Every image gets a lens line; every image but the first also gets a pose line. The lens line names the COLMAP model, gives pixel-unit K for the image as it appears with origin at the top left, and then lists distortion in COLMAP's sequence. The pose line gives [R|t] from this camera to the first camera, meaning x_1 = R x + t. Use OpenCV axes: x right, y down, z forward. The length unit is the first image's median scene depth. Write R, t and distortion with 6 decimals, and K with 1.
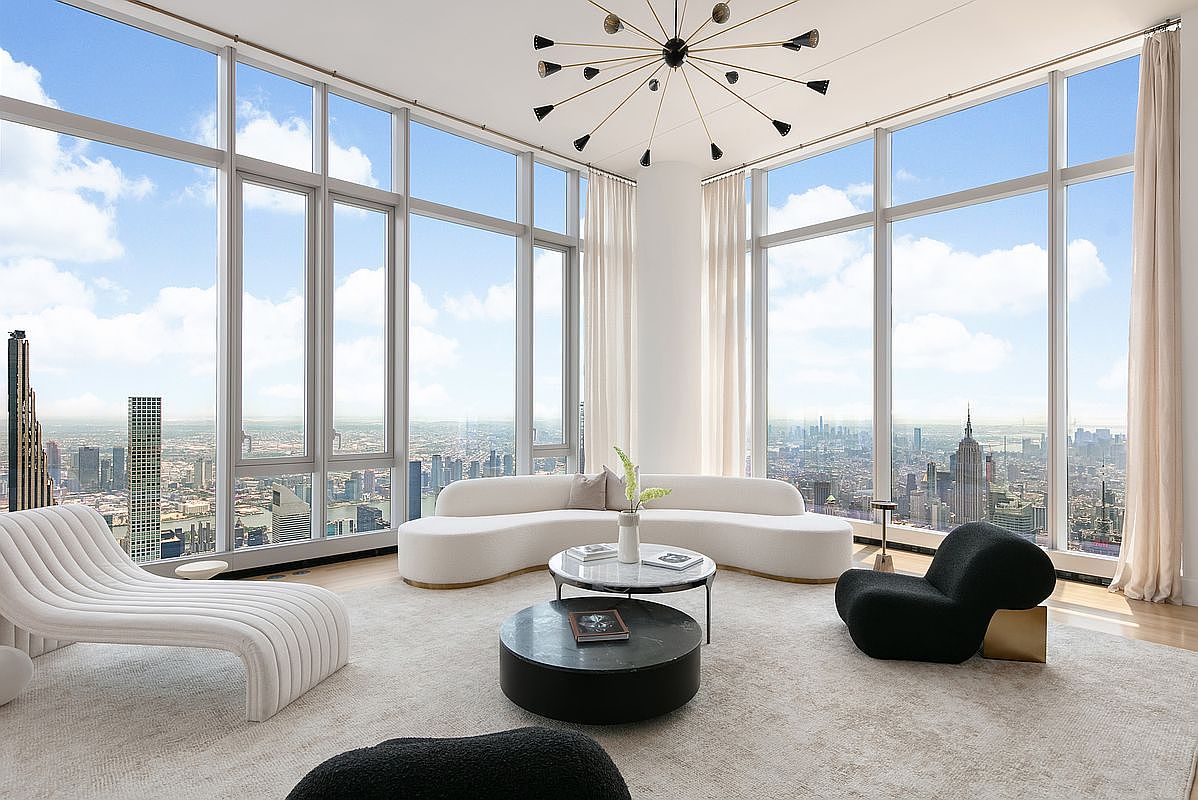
lens RADIAL K [[615.4, 0, 590.5], [0, 615.4, 409.7], [0, 0, 1]] dist [0.007565, 0.002341]
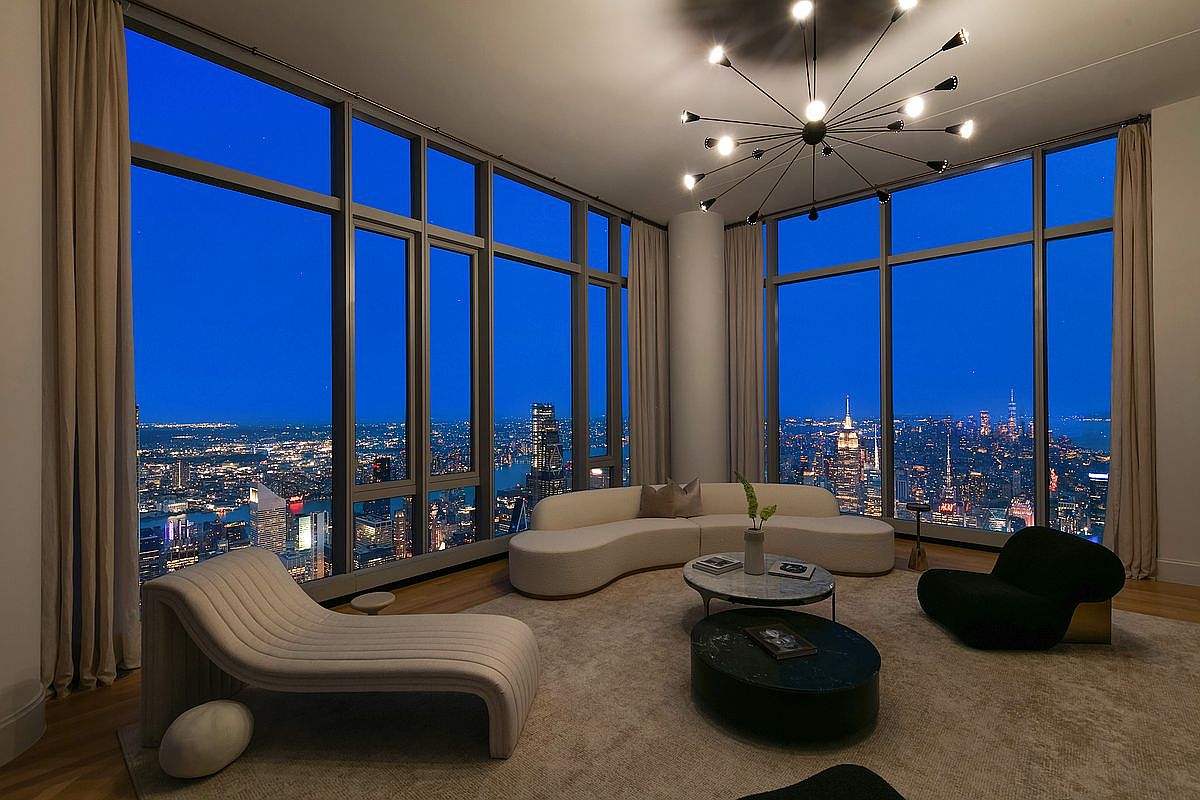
lens RADIAL K [[521.9, 0, 595.9], [0, 521.9, 408.6], [0, 0, 1]] dist [0.004016, -0.000922]
pose [[0.993540, -0.018062, 0.112032, -0.282454], [0.018189, 0.999835, -0.000114, -0.053522], [-0.112011, 0.002151, 0.993705, 0.059232]]
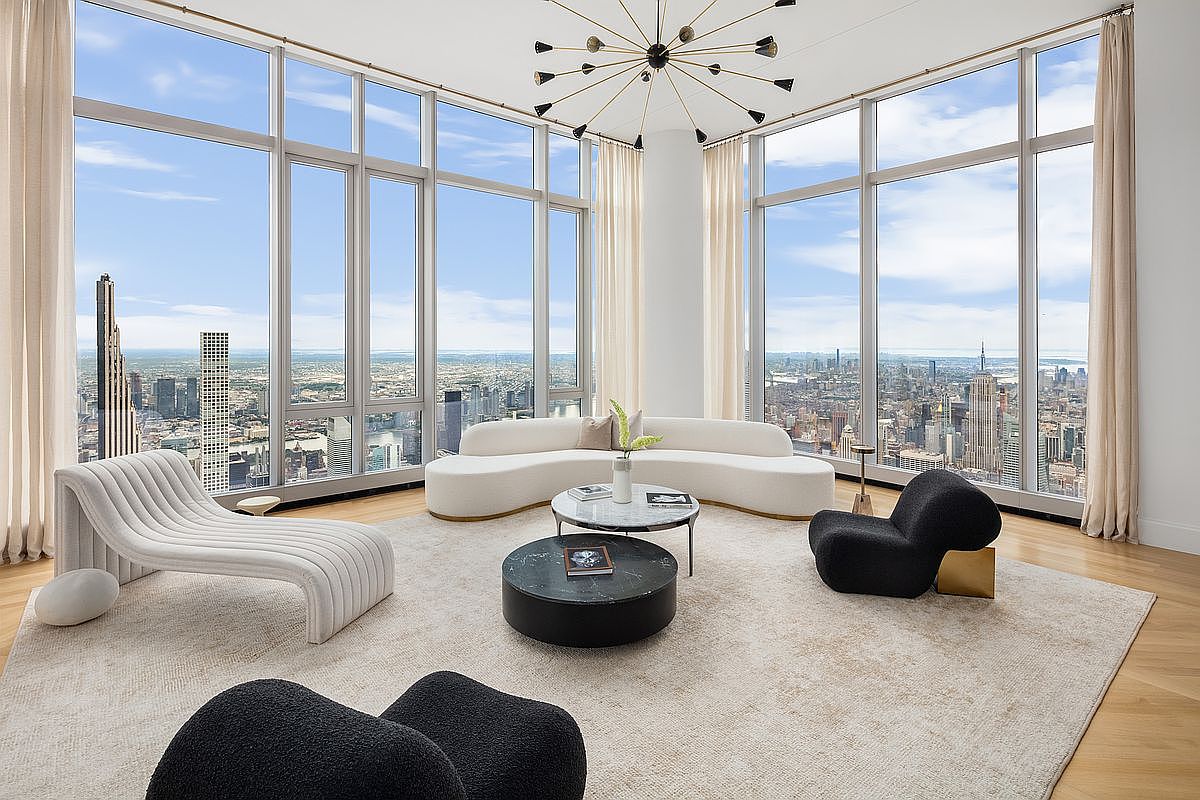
lens RADIAL K [[577.0, 0, 591.0], [0, 577.0, 345.1], [0, 0, 1]] dist [0.006460, -0.002918]
pose [[0.998880, -0.001692, -0.047290, 0.047803], [0.001886, 0.999990, 0.004061, -0.038576], [0.047282, -0.004146, 0.998873, -0.051934]]
